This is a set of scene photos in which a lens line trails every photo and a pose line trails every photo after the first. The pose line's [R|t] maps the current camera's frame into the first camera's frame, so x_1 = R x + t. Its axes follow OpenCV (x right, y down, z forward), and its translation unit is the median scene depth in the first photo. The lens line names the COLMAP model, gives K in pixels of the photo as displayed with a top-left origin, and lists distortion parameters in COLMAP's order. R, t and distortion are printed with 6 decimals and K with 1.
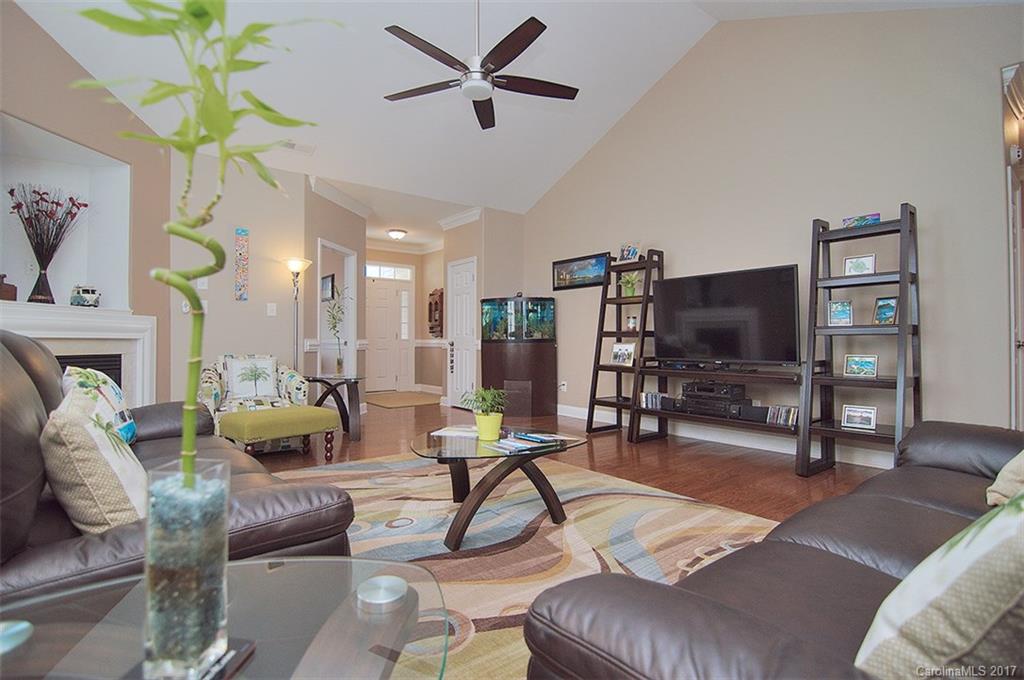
lens RADIAL K [[493.3, 0, 509.3], [0, 493.3, 328.2], [0, 0, 1]] dist [-0.001297, -0.000702]
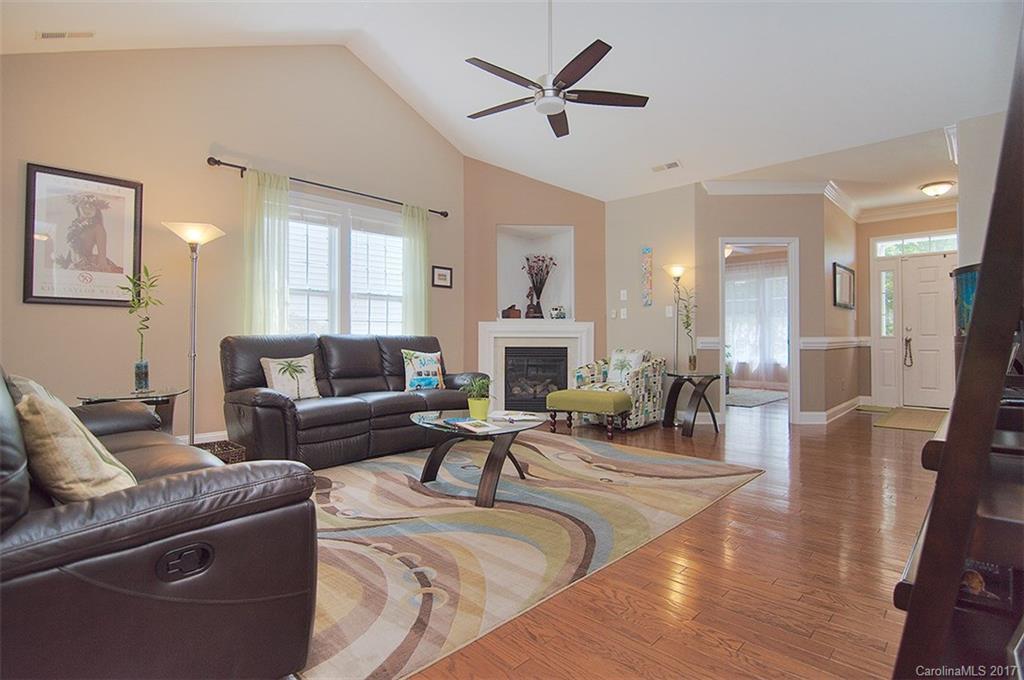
lens RADIAL K [[493.3, 0, 509.3], [0, 493.3, 328.2], [0, 0, 1]] dist [-0.001297, -0.000702]
pose [[0.140902, -0.020297, -0.989815, 0.815229], [0.021287, 0.999621, -0.017468, 0.016734], [0.989795, -0.018609, 0.141280, 0.630539]]
